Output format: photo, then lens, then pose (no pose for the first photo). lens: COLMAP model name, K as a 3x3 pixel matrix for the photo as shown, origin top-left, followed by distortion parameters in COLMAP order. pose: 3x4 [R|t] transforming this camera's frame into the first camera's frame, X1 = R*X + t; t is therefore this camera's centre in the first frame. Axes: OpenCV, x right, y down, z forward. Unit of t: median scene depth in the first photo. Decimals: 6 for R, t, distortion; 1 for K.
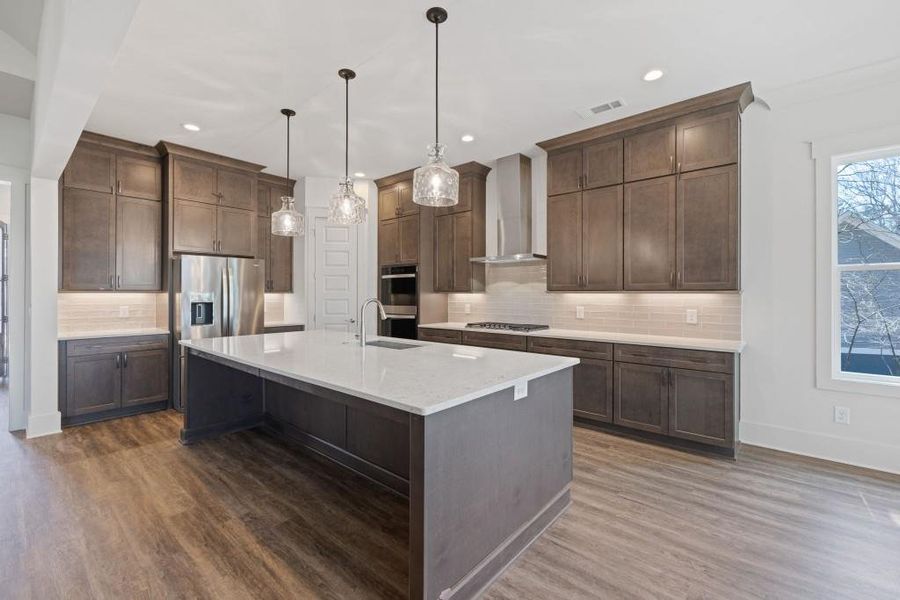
lens RADIAL K [[382.3, 0, 448.5], [0, 382.3, 294.2], [0, 0, 1]] dist [-0.001517, -0.000163]
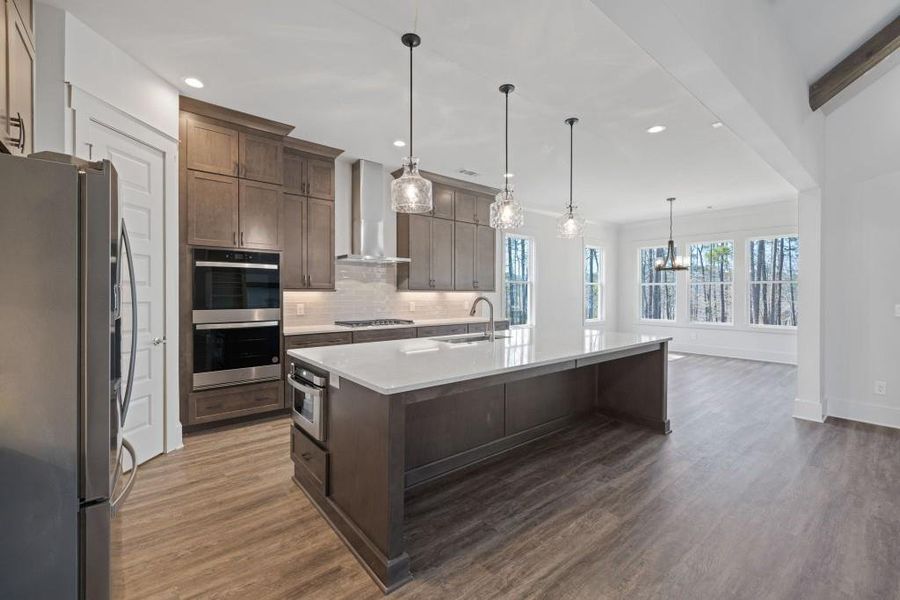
lens RADIAL K [[382.3, 0, 448.5], [0, 382.3, 294.2], [0, 0, 1]] dist [-0.001517, -0.000163]
pose [[0.166629, -0.007377, 0.985992, -1.344649], [-0.005187, 0.999952, 0.008358, -0.007927], [-0.986006, -0.006507, 0.166583, 0.962705]]
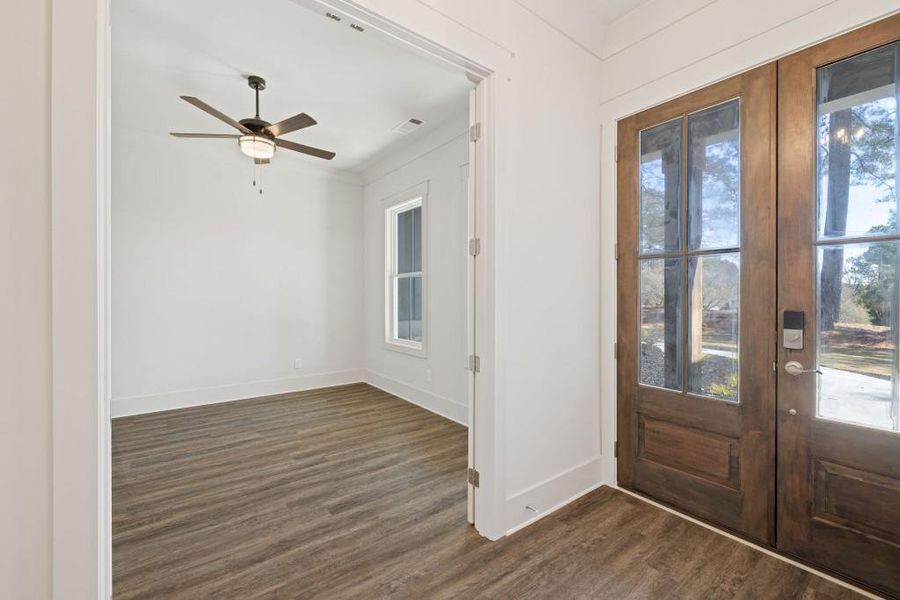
lens RADIAL K [[382.3, 0, 448.5], [0, 382.3, 294.2], [0, 0, 1]] dist [-0.001517, -0.000163]
pose [[-0.154917, -0.001848, -0.987926, 0.038685], [-0.000723, 0.999998, -0.001757, 0.019984], [0.987927, 0.000442, -0.154918, 0.906912]]
